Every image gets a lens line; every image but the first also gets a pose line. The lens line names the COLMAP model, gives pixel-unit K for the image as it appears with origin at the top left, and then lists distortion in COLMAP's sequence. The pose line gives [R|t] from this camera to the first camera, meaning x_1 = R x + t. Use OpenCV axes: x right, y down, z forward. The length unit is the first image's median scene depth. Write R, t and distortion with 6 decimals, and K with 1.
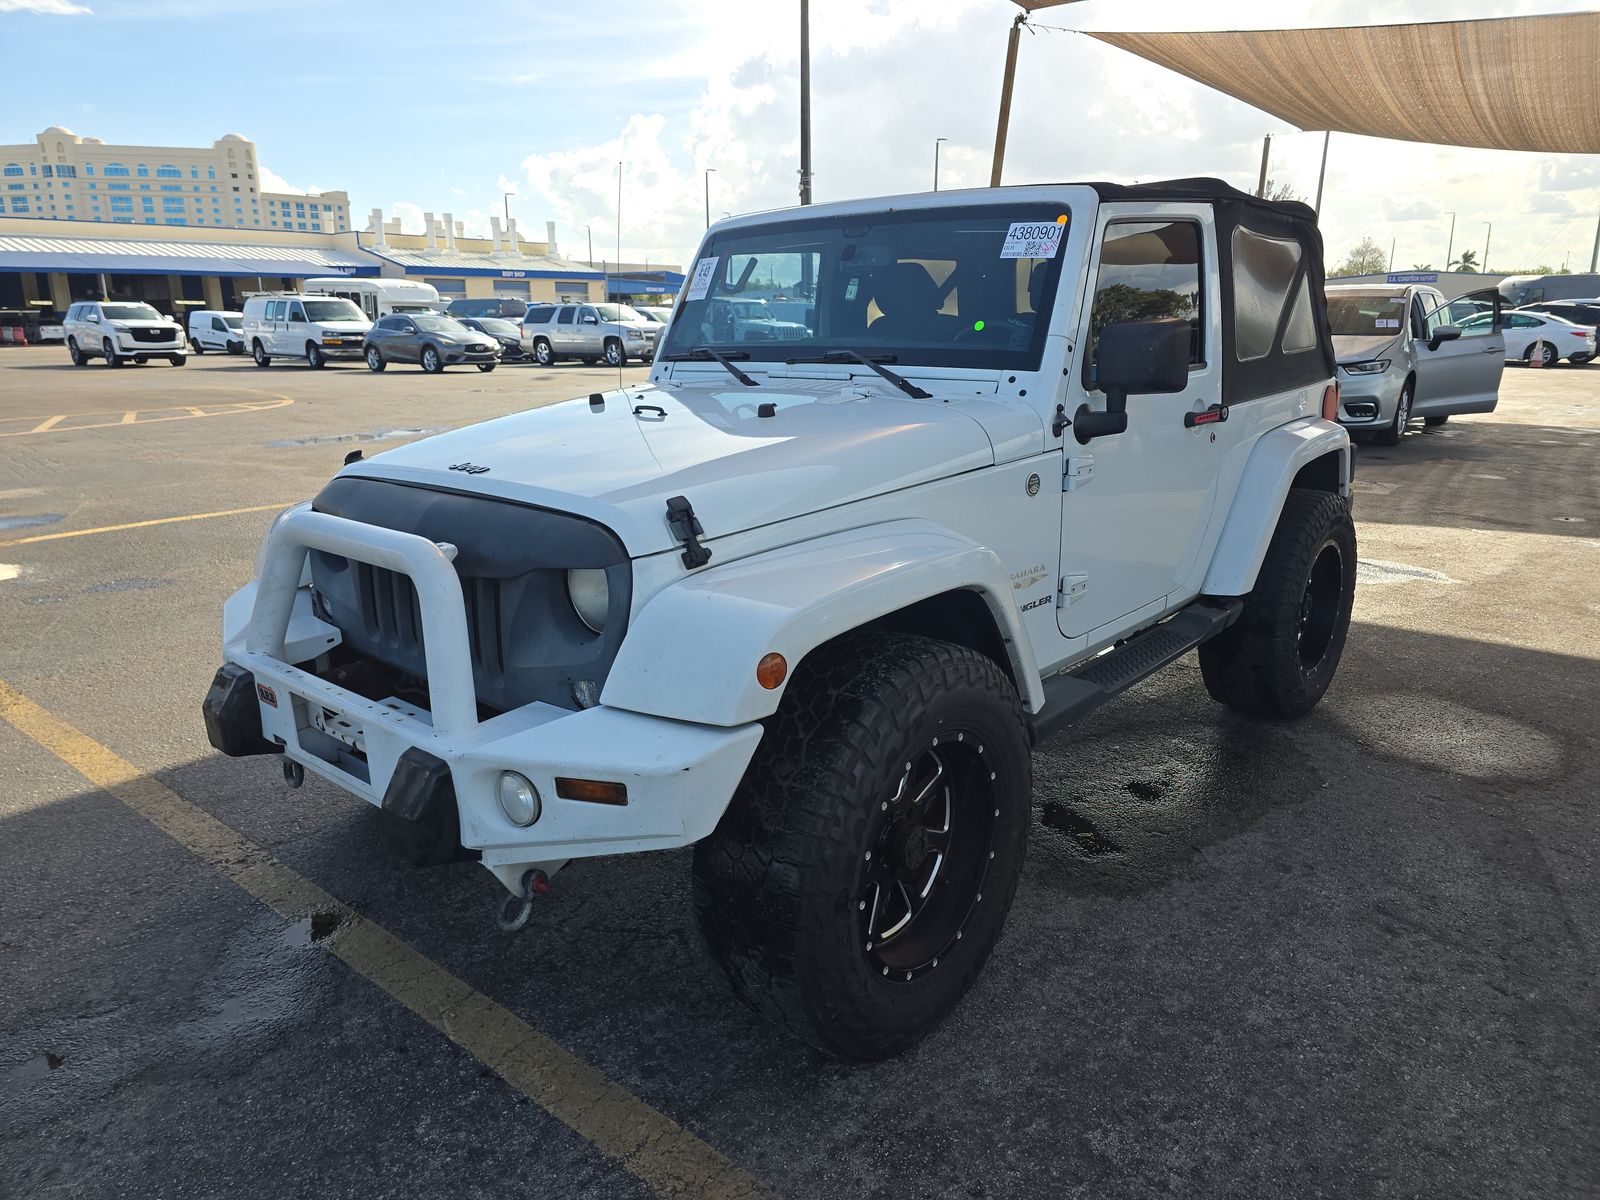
lens RADIAL K [[1080.1, 0, 800.0], [0, 1080.1, 600.0], [0, 0, 1]] dist [0.049945, -0.045318]
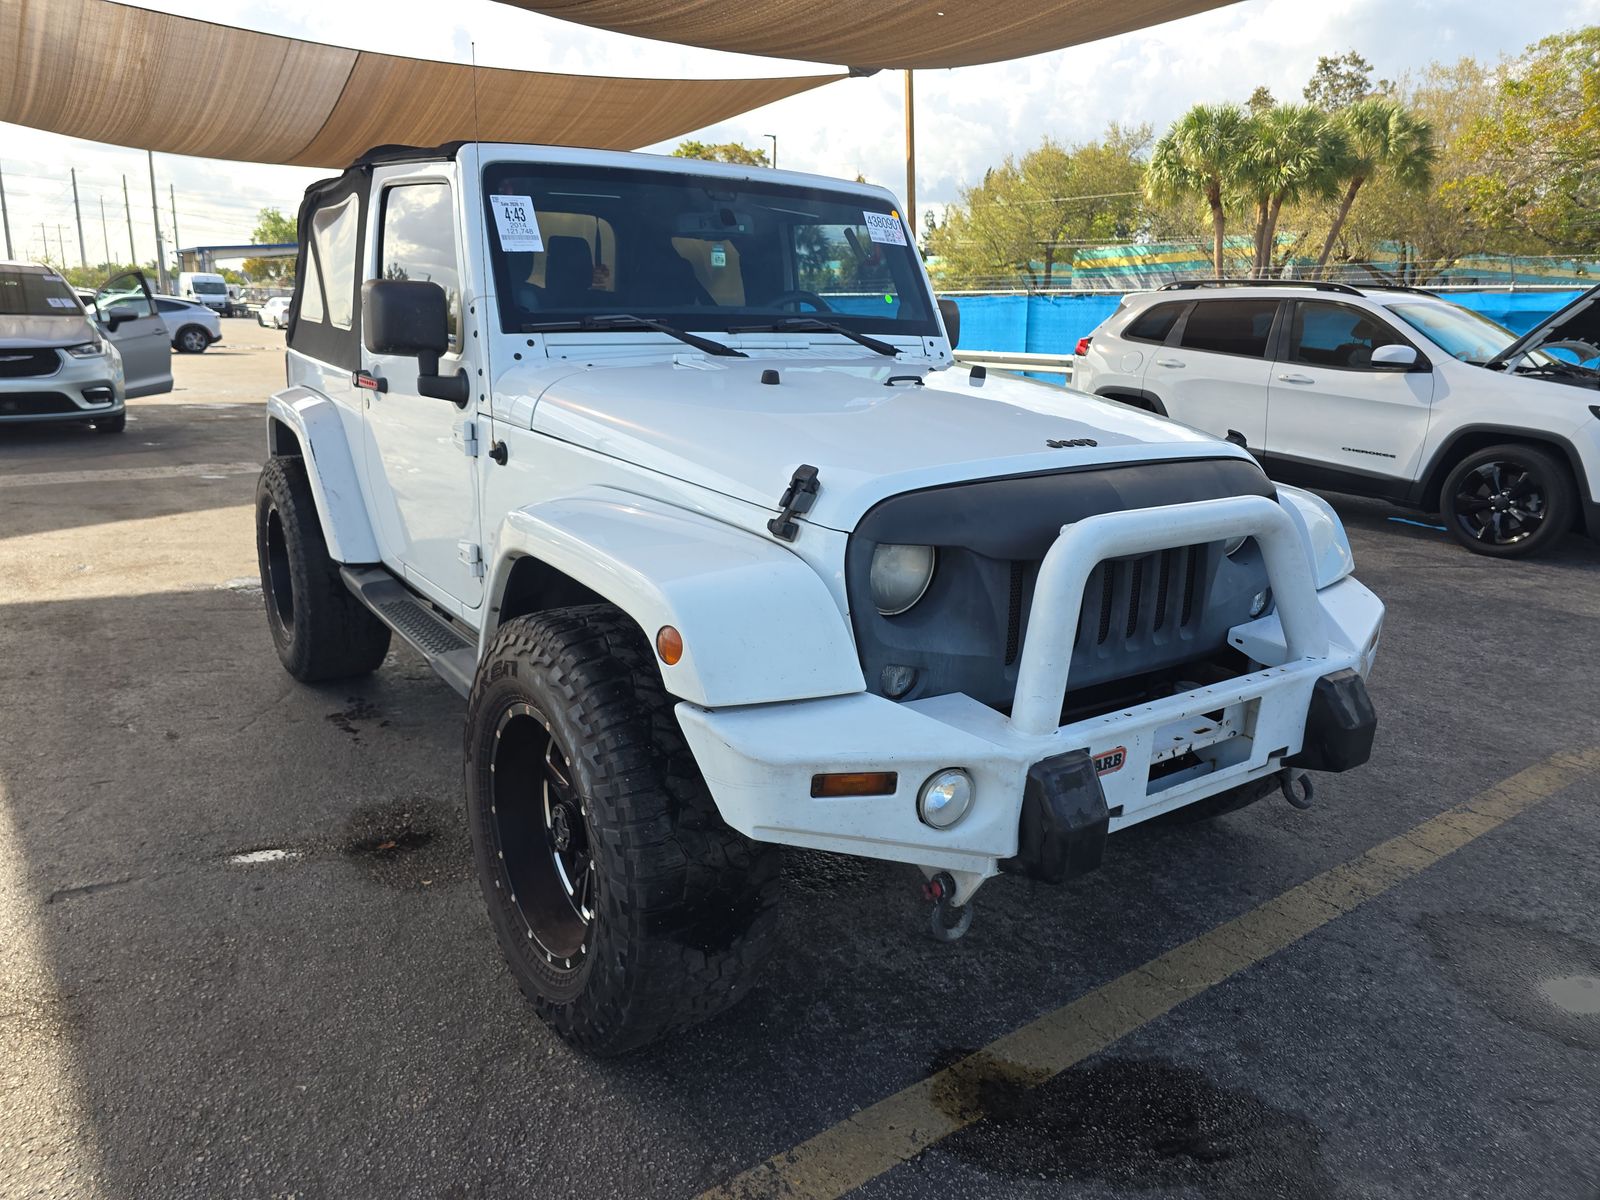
lens RADIAL K [[1069.3, 0, 800.0], [0, 1069.3, 600.0], [0, 0, 1]] dist [0.041201, -0.041820]
pose [[0.246825, -0.234622, 0.940229, -1.025054], [0.220864, 0.958332, 0.181159, -0.172069], [-0.943555, 0.162948, 0.288360, 0.808688]]
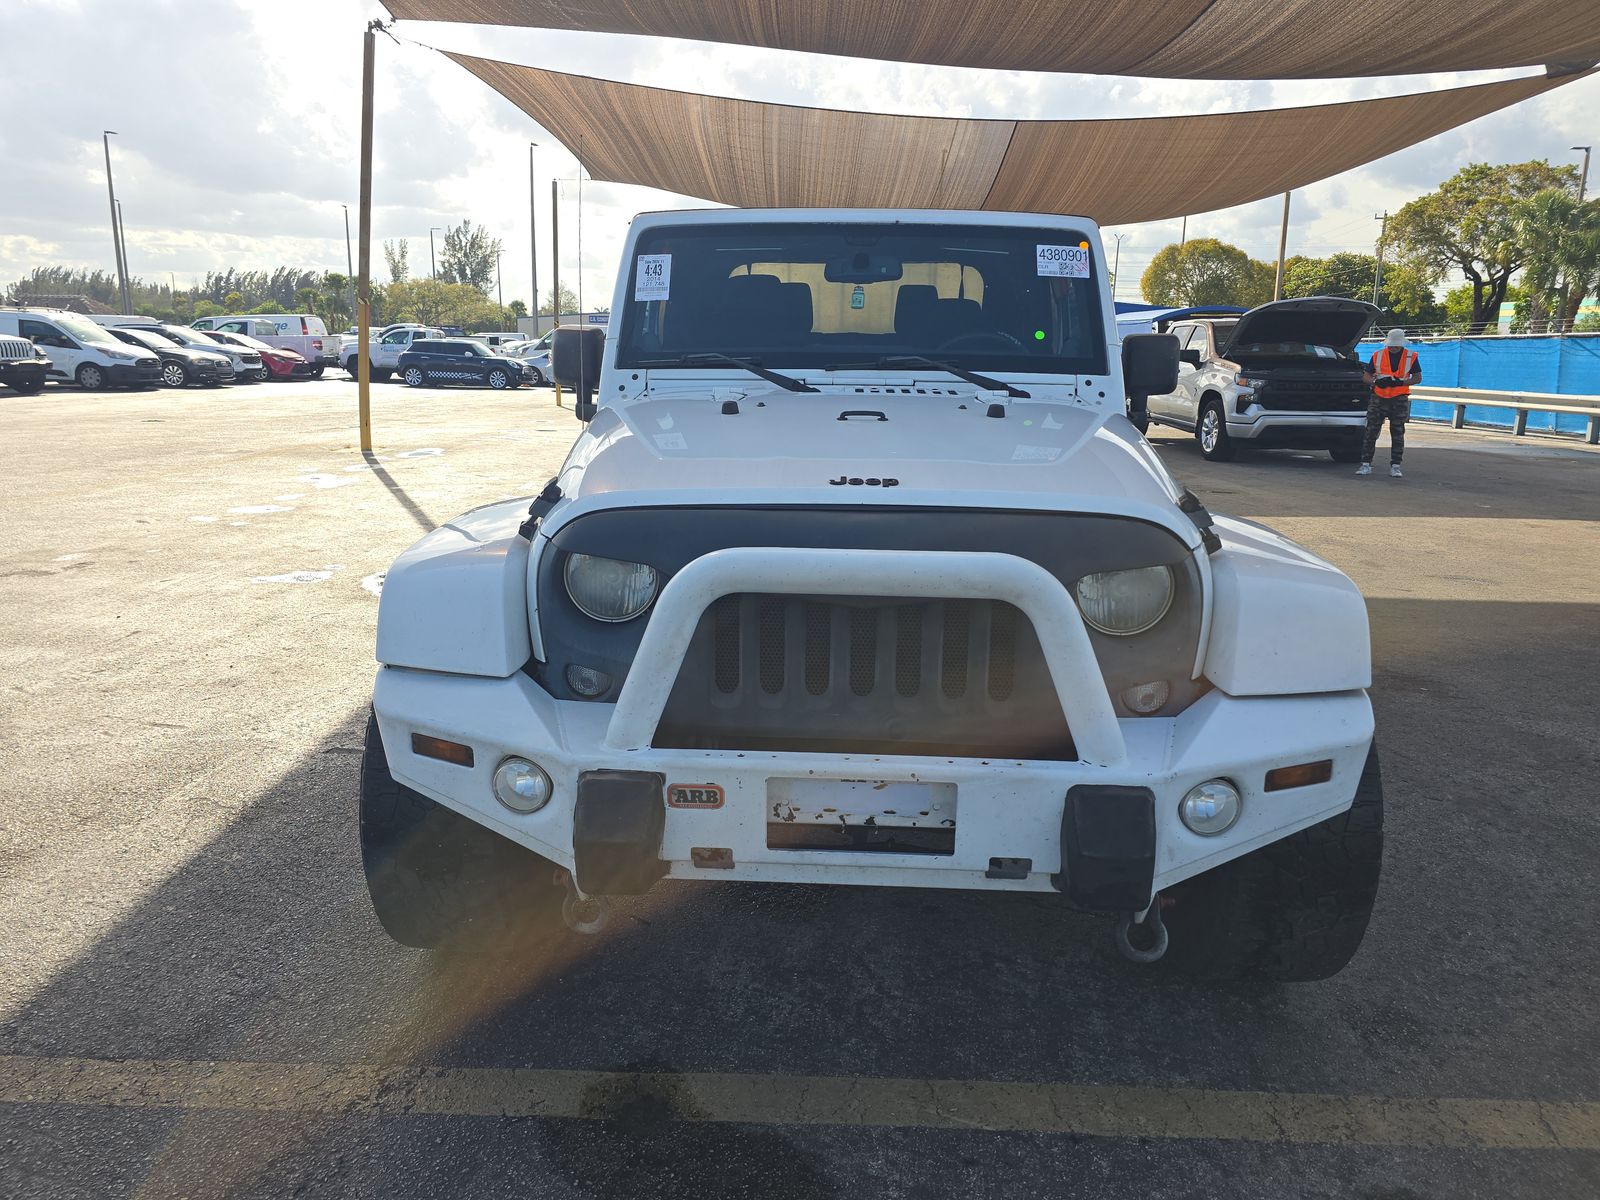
lens RADIAL K [[1065.6, 0, 800.0], [0, 1065.6, 600.0], [0, 0, 1]] dist [0.078375, -0.087179]
pose [[0.779262, -0.121769, 0.614754, -0.728855], [0.135370, 0.990490, 0.024599, -0.046057], [-0.611903, 0.064051, 0.788335, 0.305750]]
